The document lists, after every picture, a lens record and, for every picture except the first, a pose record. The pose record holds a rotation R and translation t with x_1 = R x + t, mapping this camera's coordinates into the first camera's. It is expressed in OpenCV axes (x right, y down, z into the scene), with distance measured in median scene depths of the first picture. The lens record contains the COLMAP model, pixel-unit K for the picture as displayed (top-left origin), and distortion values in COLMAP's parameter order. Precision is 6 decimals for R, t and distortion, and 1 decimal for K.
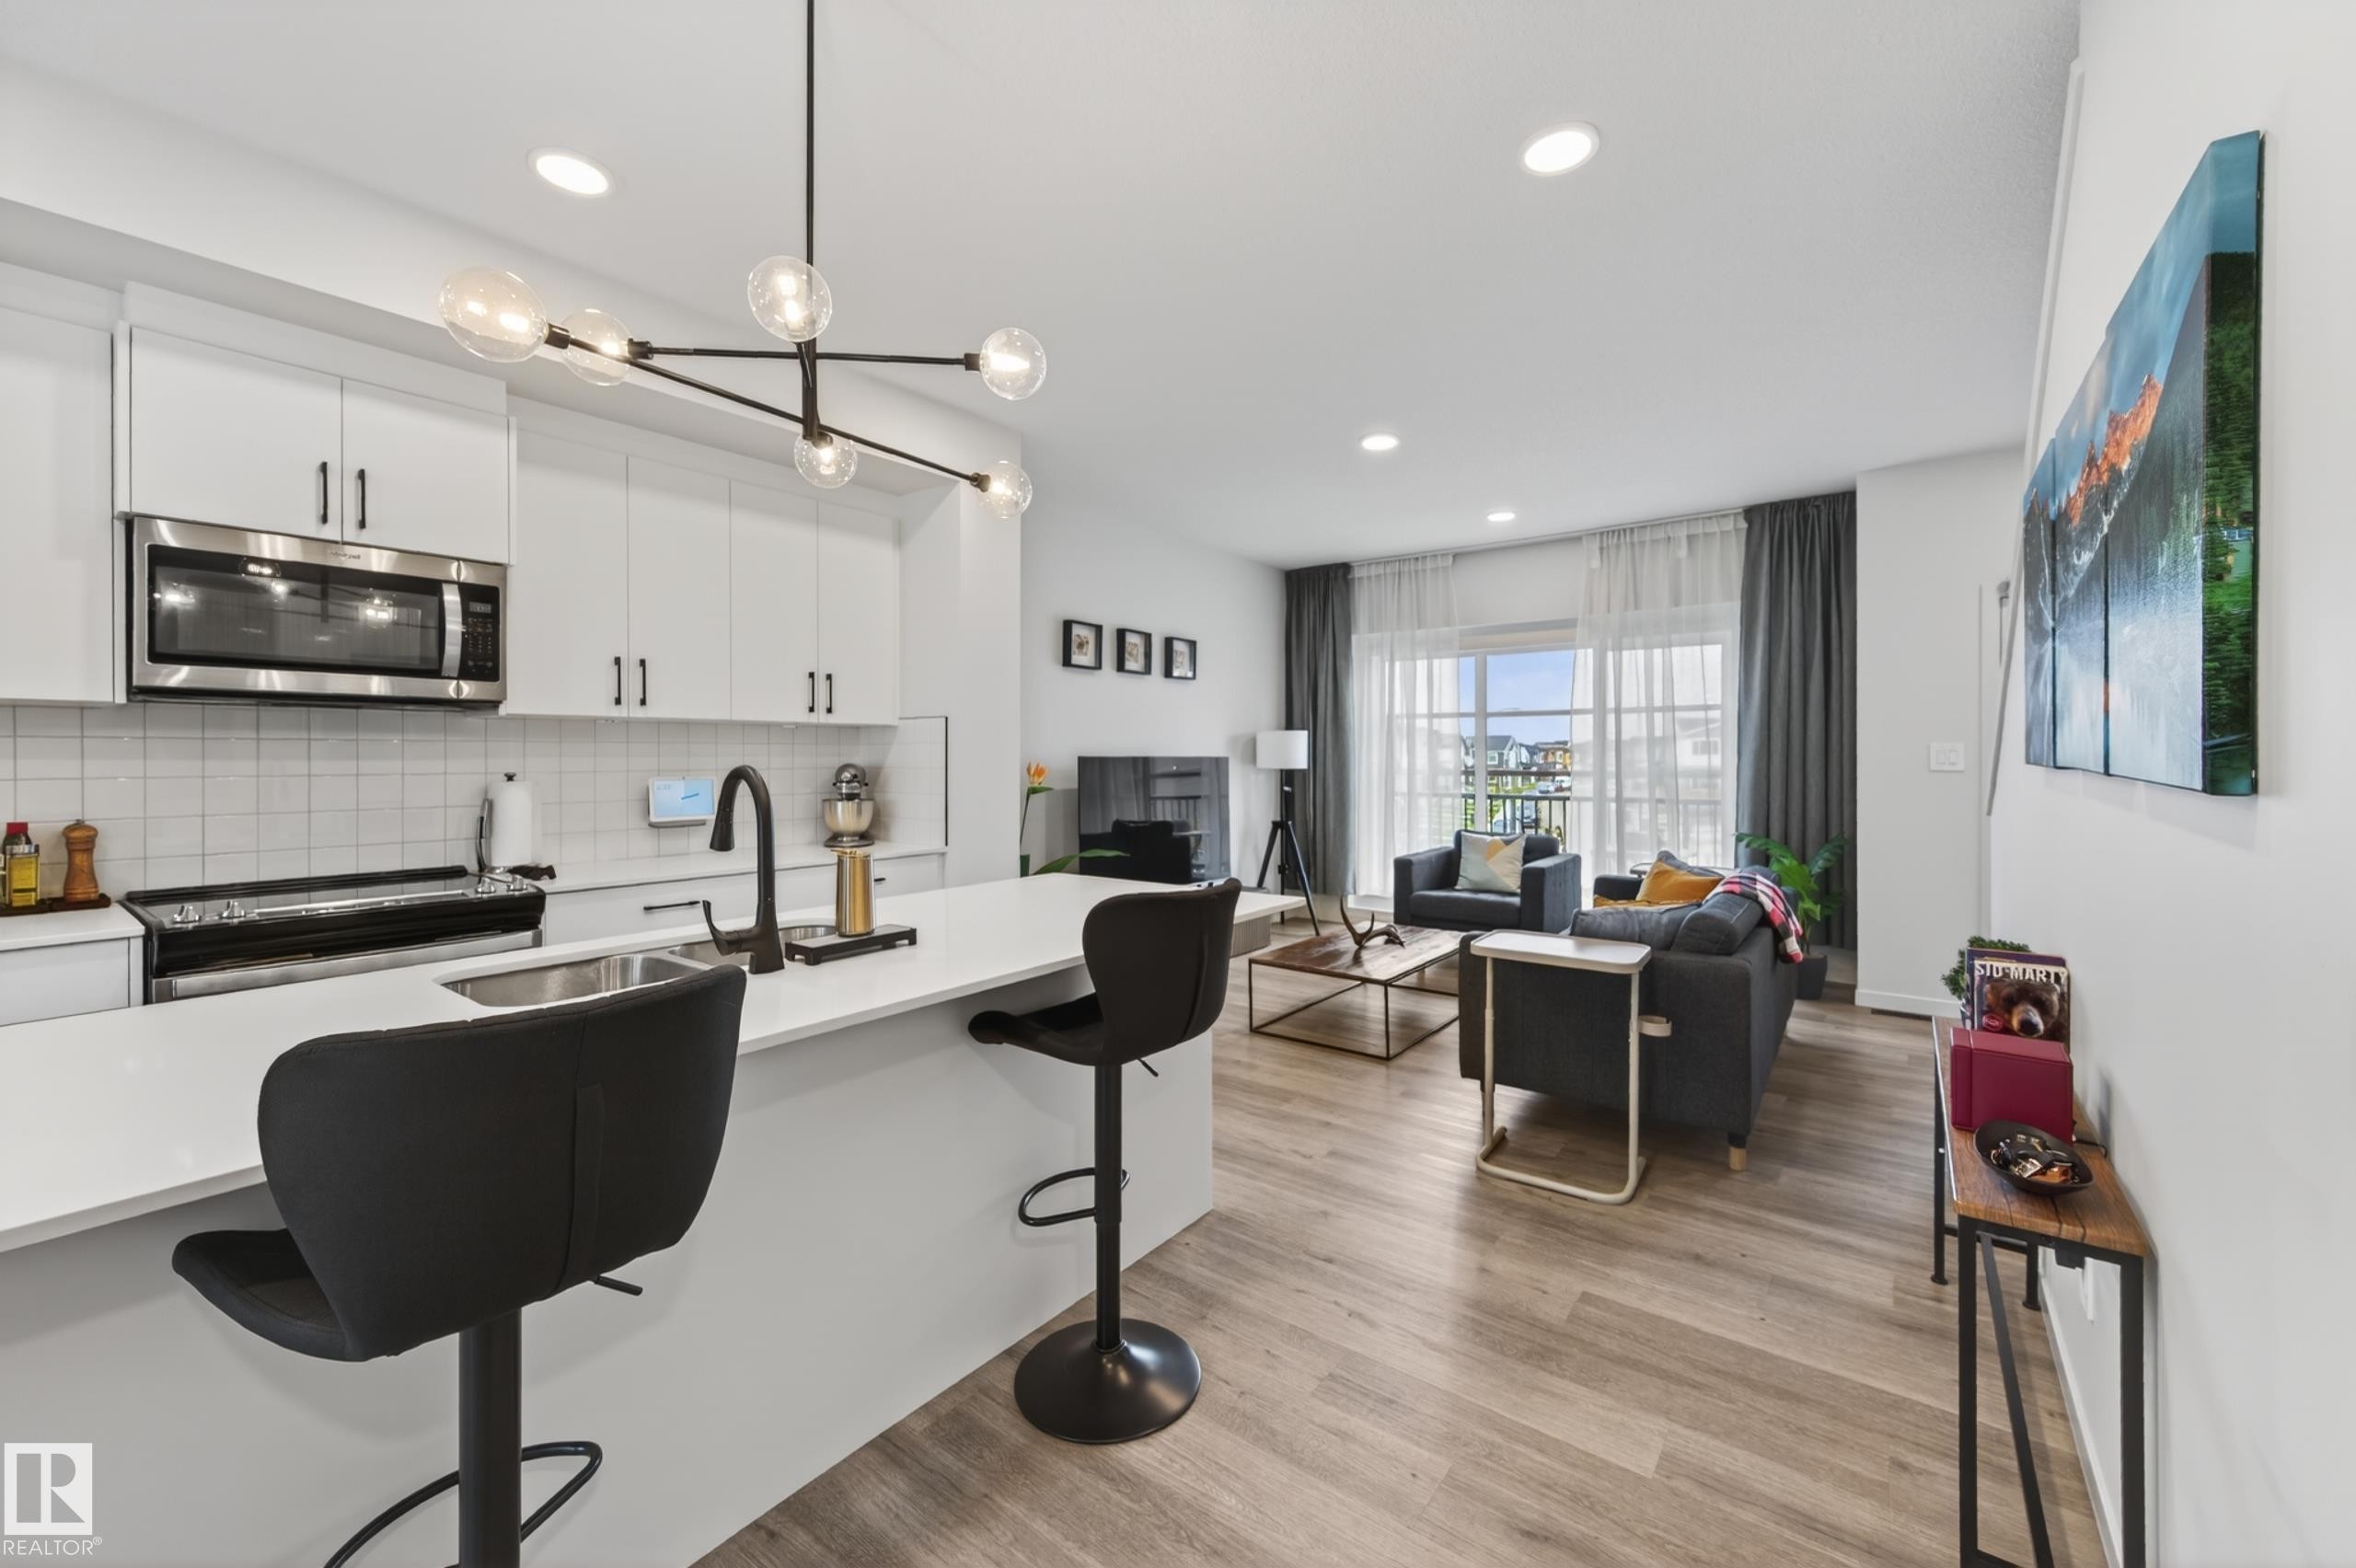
lens RADIAL K [[932.9, 0, 1199.9], [0, 932.9, 758.1], [0, 0, 1]] dist [-0.000171, -0.000048]
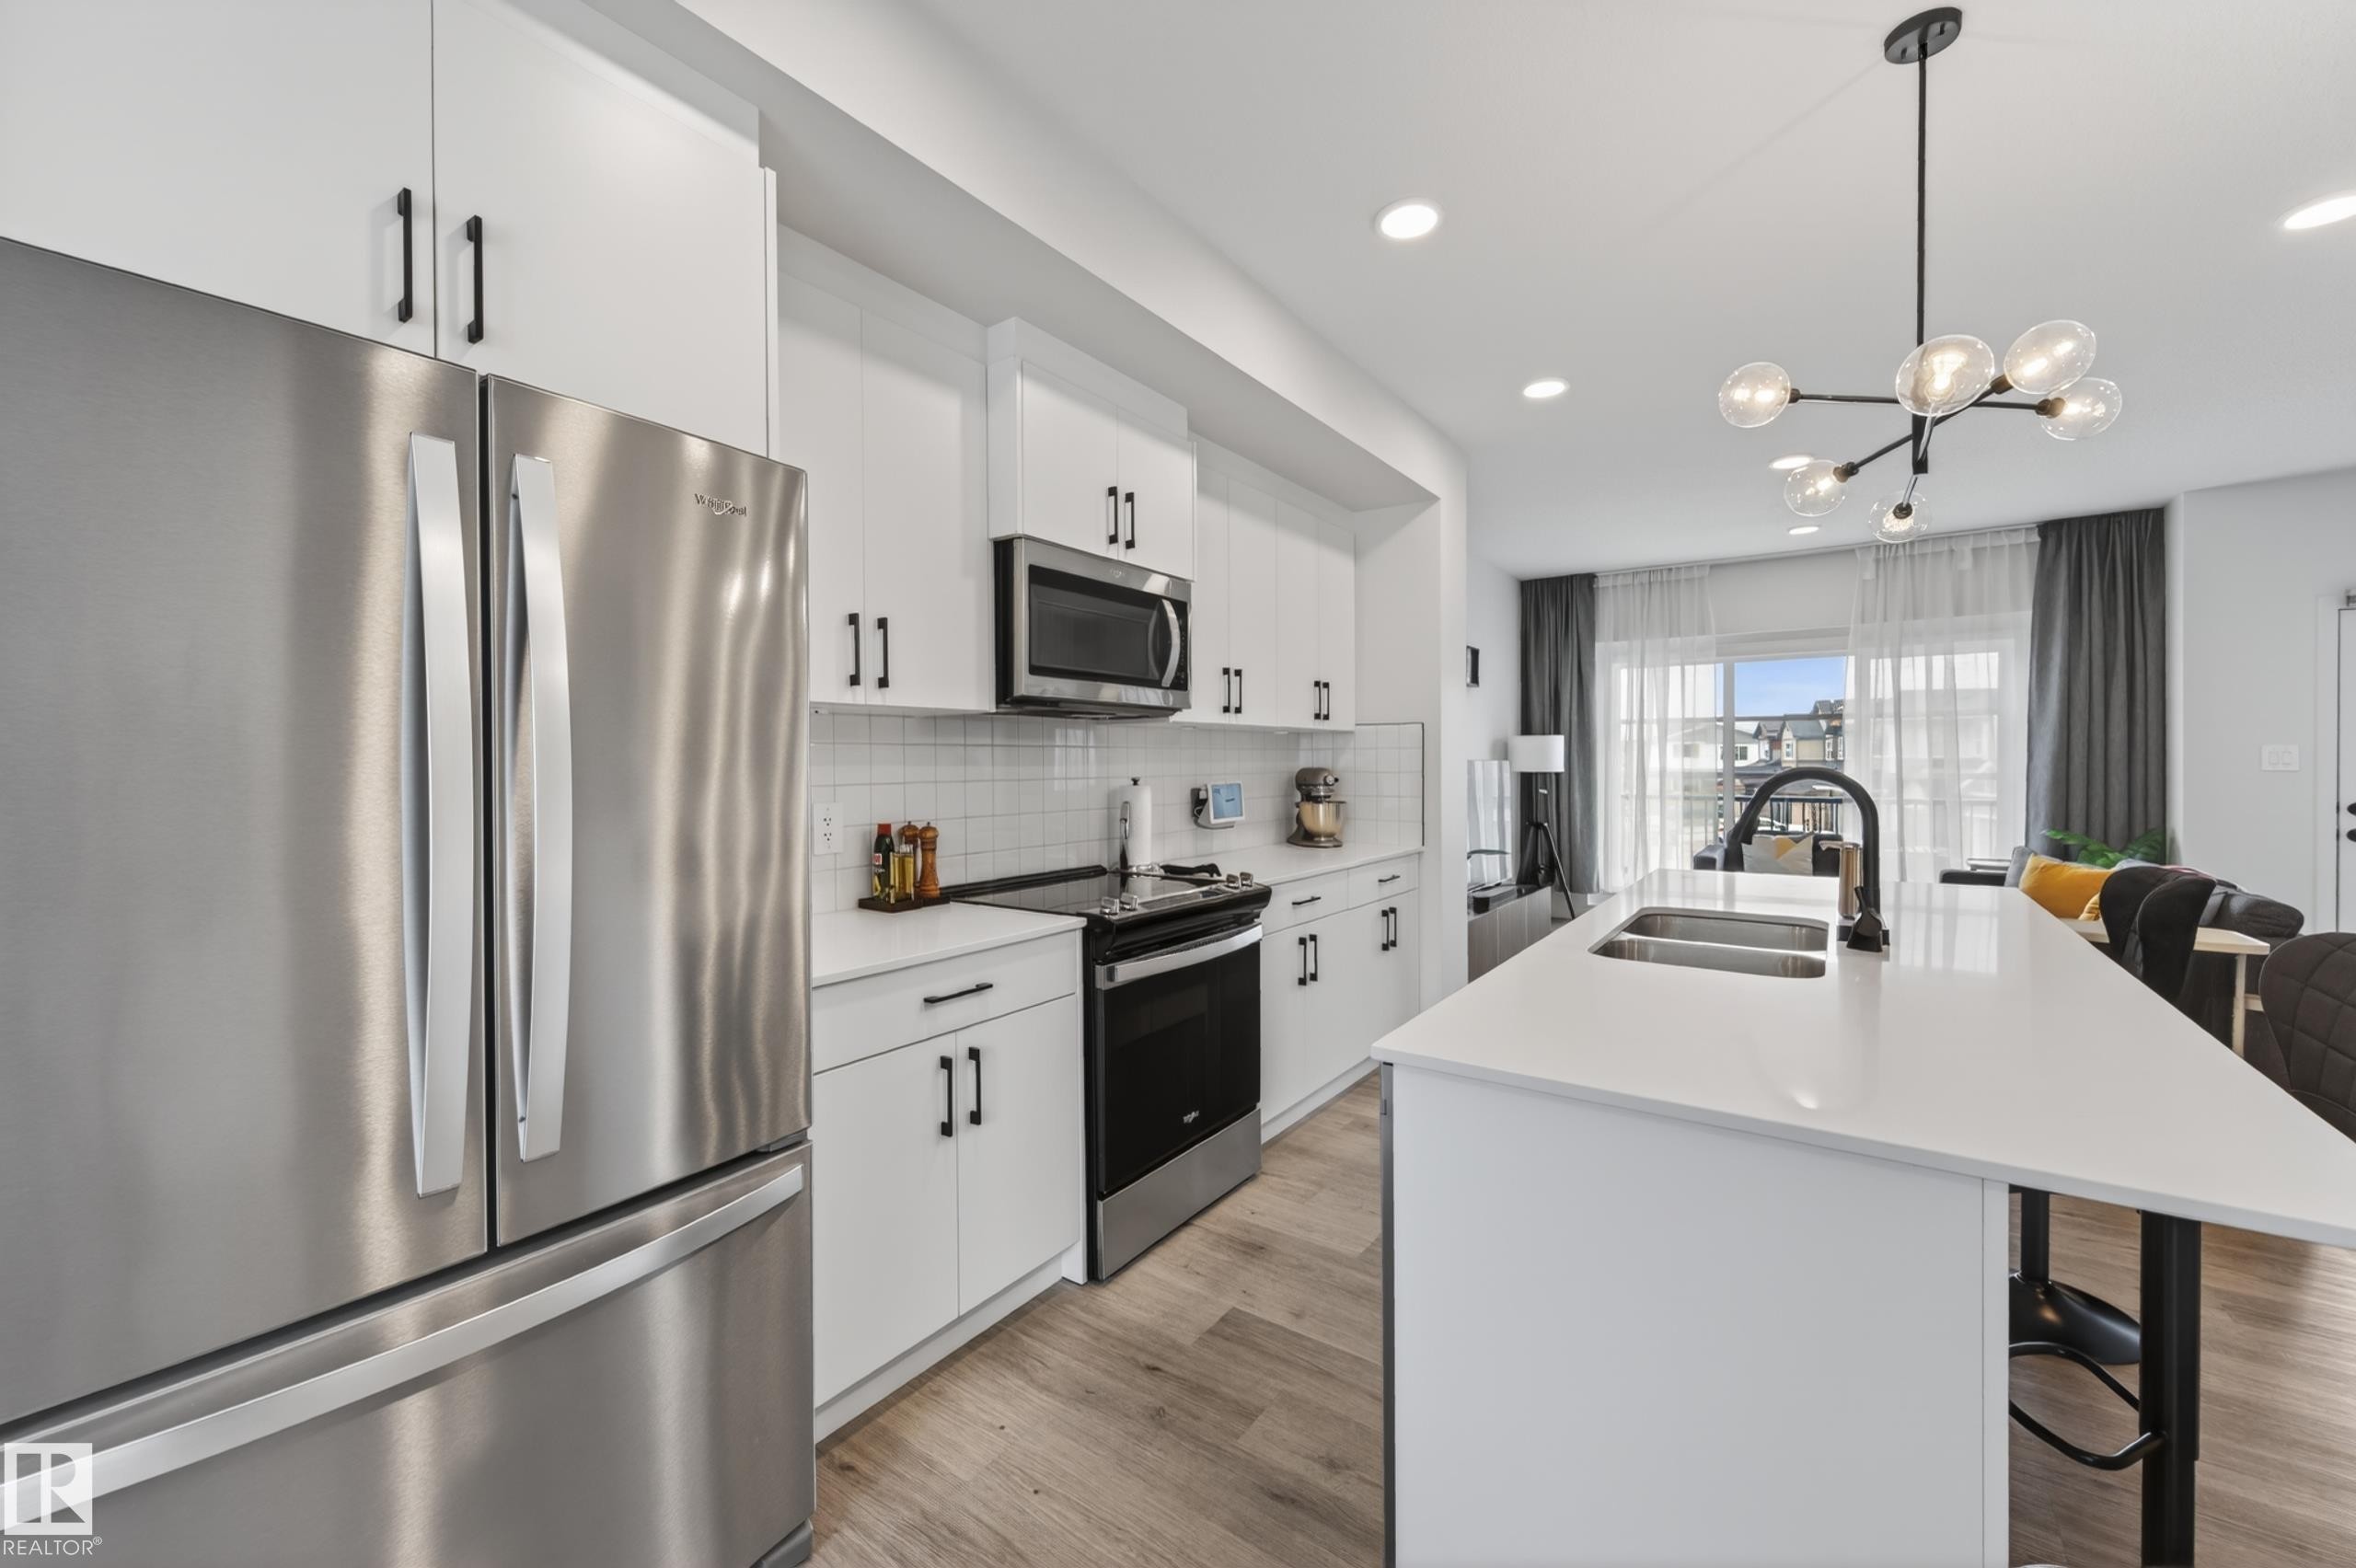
lens RADIAL K [[929.6, 0, 1184.3], [0, 929.6, 782.0], [0, 0, 1]] dist [0.000904, -0.000057]
pose [[0.999542, -0.003911, 0.030009, -0.408741], [0.003267, 0.999764, 0.021495, -0.000581], [-0.030086, -0.021387, 0.999318, -0.029869]]
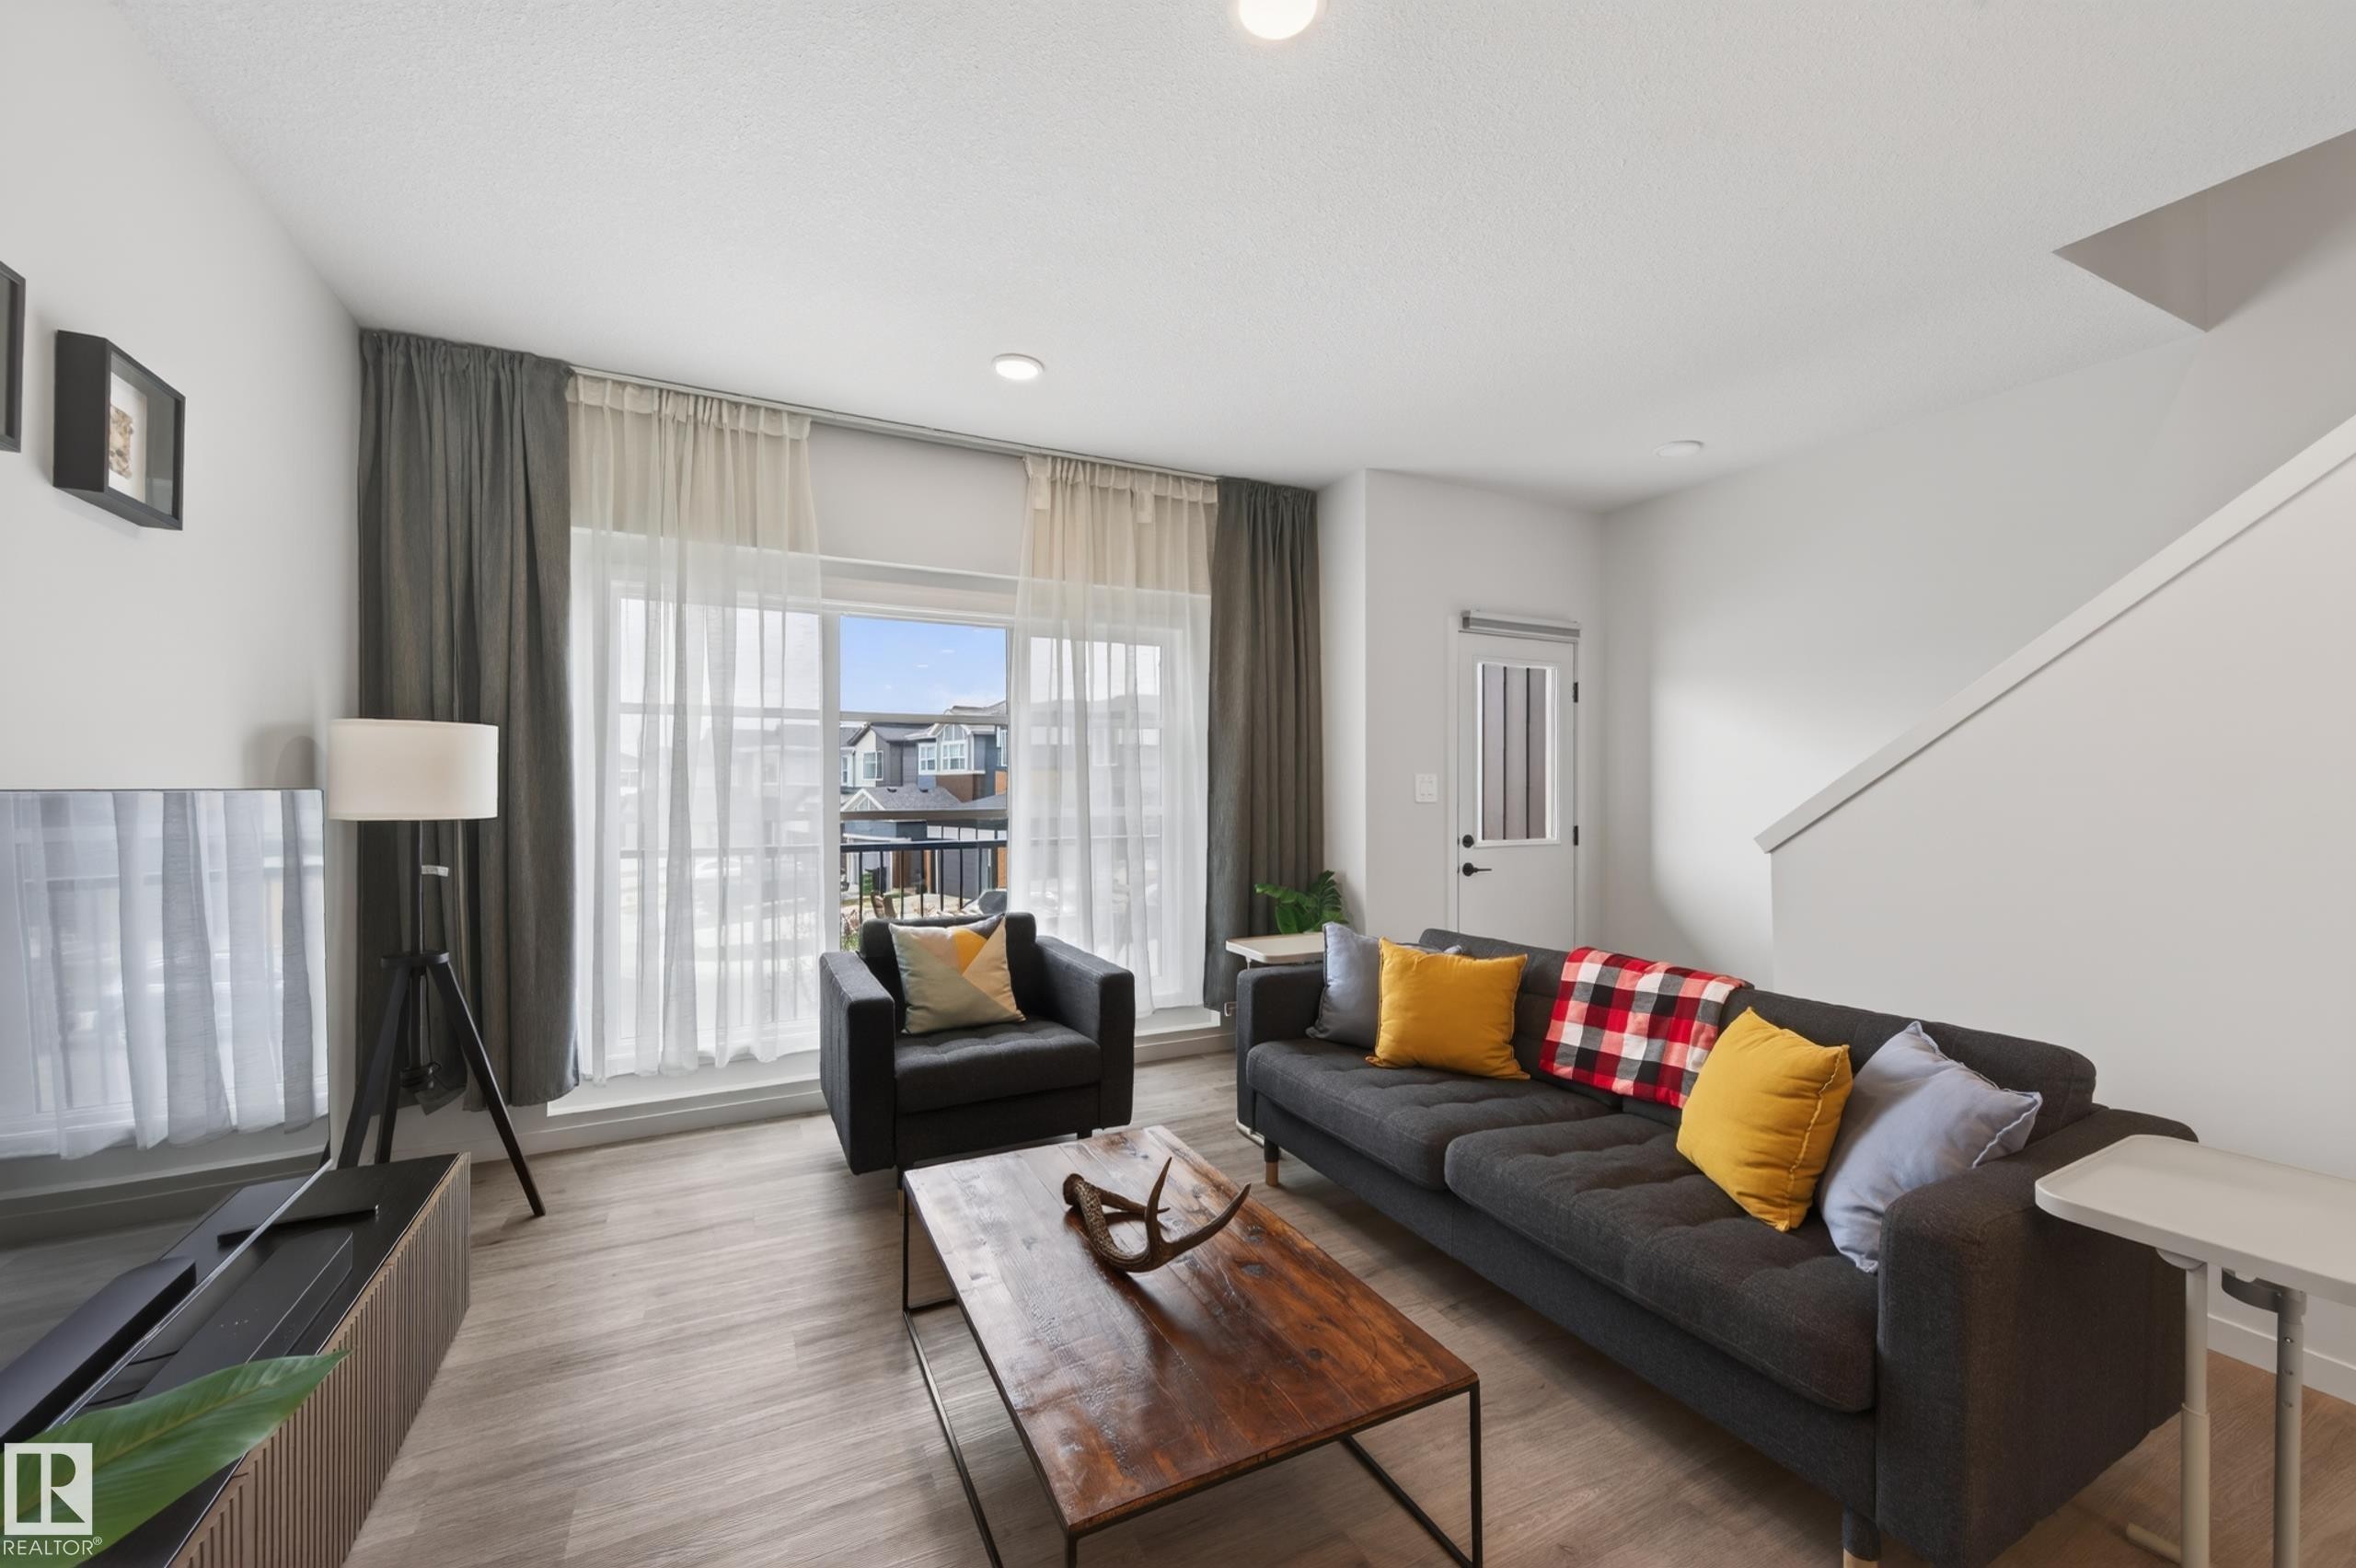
lens RADIAL K [[929.6, 0, 1184.3], [0, 929.6, 782.0], [0, 0, 1]] dist [0.000904, -0.000057]
pose [[0.438959, 0.002379, 0.898504, -0.144930], [0.000476, 0.999996, -0.002881, -0.004517], [-0.898507, 0.001692, 0.438956, 0.661505]]
